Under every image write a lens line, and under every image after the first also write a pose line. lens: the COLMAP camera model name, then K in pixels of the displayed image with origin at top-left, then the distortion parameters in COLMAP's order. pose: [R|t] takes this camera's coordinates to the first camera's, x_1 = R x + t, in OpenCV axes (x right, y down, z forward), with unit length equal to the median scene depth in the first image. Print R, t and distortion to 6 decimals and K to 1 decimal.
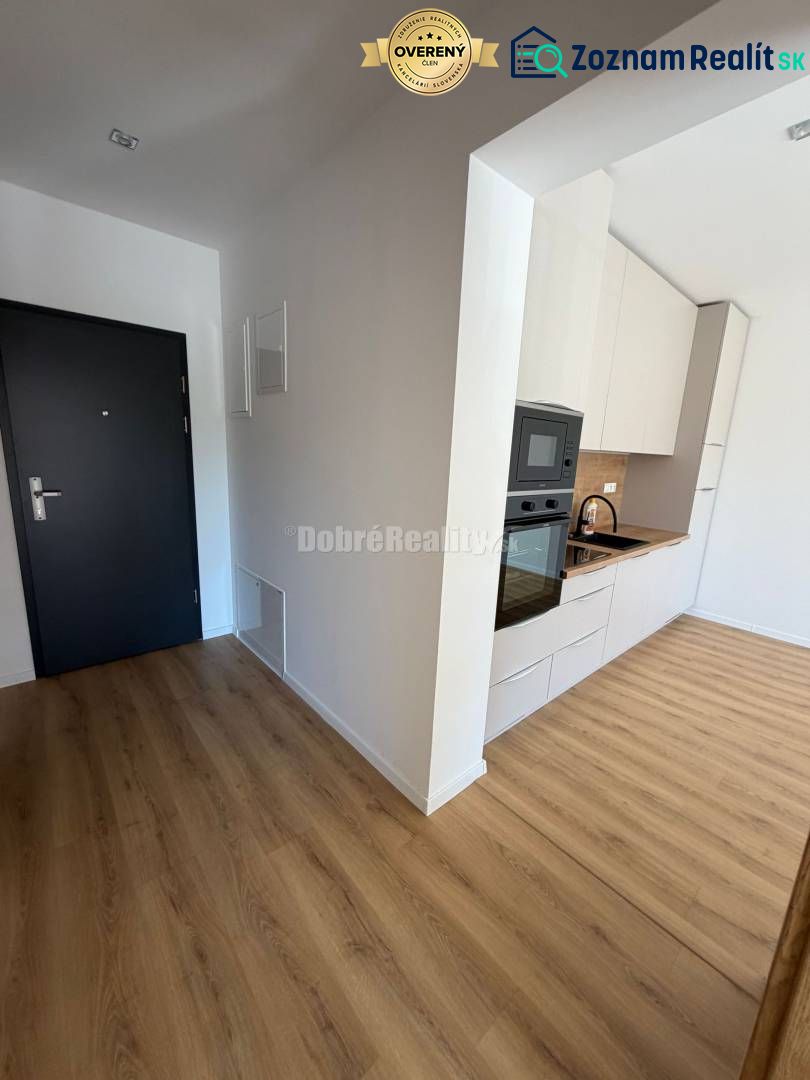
lens RADIAL K [[428.2, 0, 405.0], [0, 428.2, 540.0], [0, 0, 1]] dist [-0.000735, -0.000254]
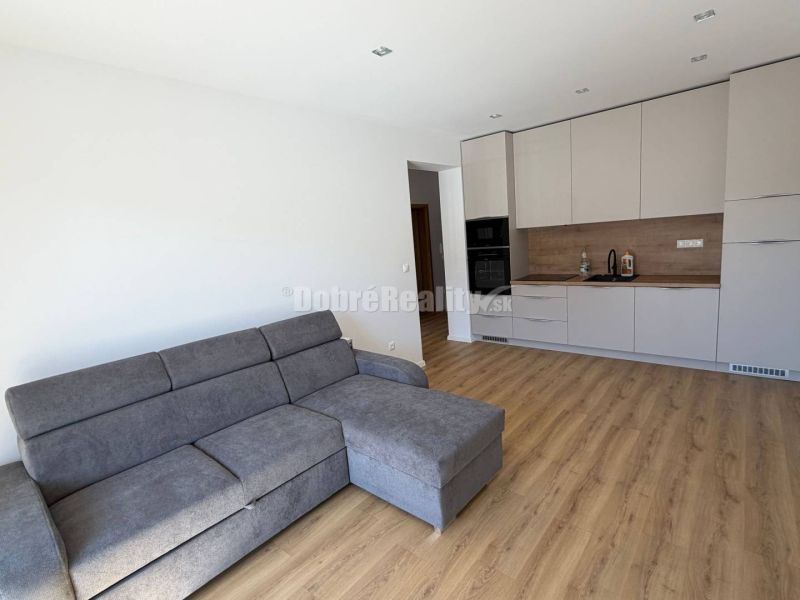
lens RADIAL K [[392.9, 0, 400.0], [0, 392.9, 300.0], [0, 0, 1]] dist [-0.000714, -0.000054]
pose [[0.132224, 0.107134, -0.985413, 2.664965], [-0.118461, 0.988725, 0.091599, 0.056500], [0.984116, 0.104621, 0.143425, 0.090636]]
